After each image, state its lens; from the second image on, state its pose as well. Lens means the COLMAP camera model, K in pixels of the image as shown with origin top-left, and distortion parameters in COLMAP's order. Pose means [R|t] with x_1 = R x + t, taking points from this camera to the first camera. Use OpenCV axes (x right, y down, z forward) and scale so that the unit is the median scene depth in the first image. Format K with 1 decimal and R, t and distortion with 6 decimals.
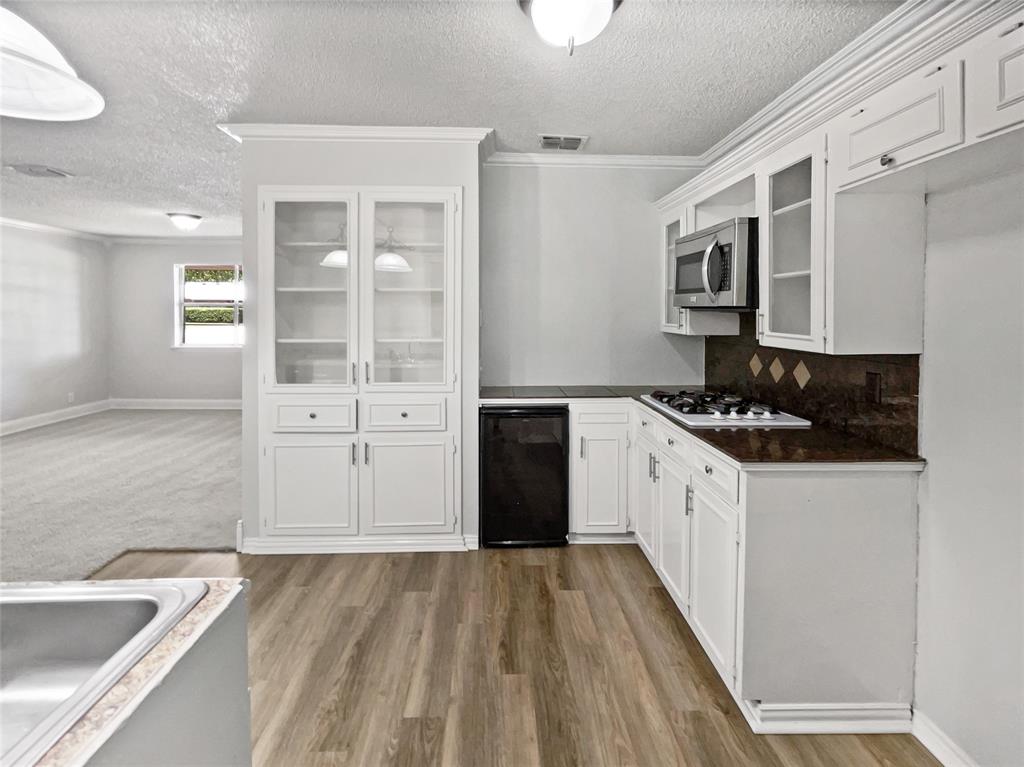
lens RADIAL K [[486.6, 0, 516.4], [0, 486.6, 359.2], [0, 0, 1]] dist [-0.032337, 0.000081]
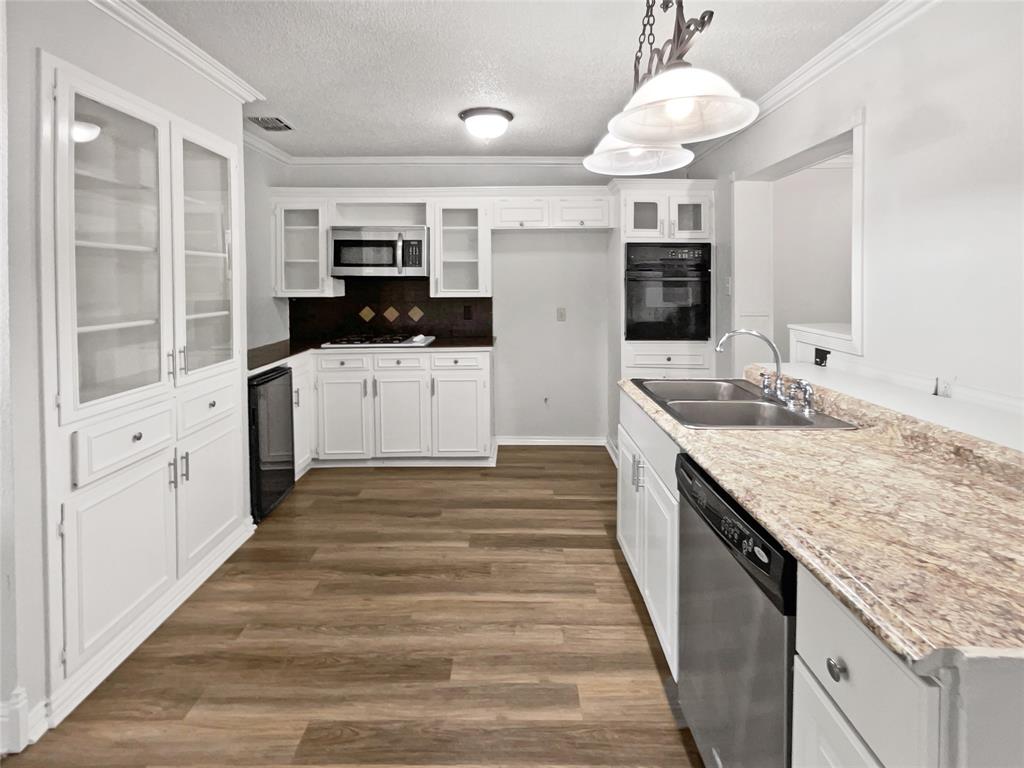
lens RADIAL K [[486.6, 0, 516.4], [0, 486.6, 359.7], [0, 0, 1]] dist [-0.032337, 0.000081]
pose [[0.064546, -0.165730, 0.984057, -1.203276], [0.092075, 0.982895, 0.159495, -0.054014], [-0.993658, 0.080312, 0.078701, 0.490005]]
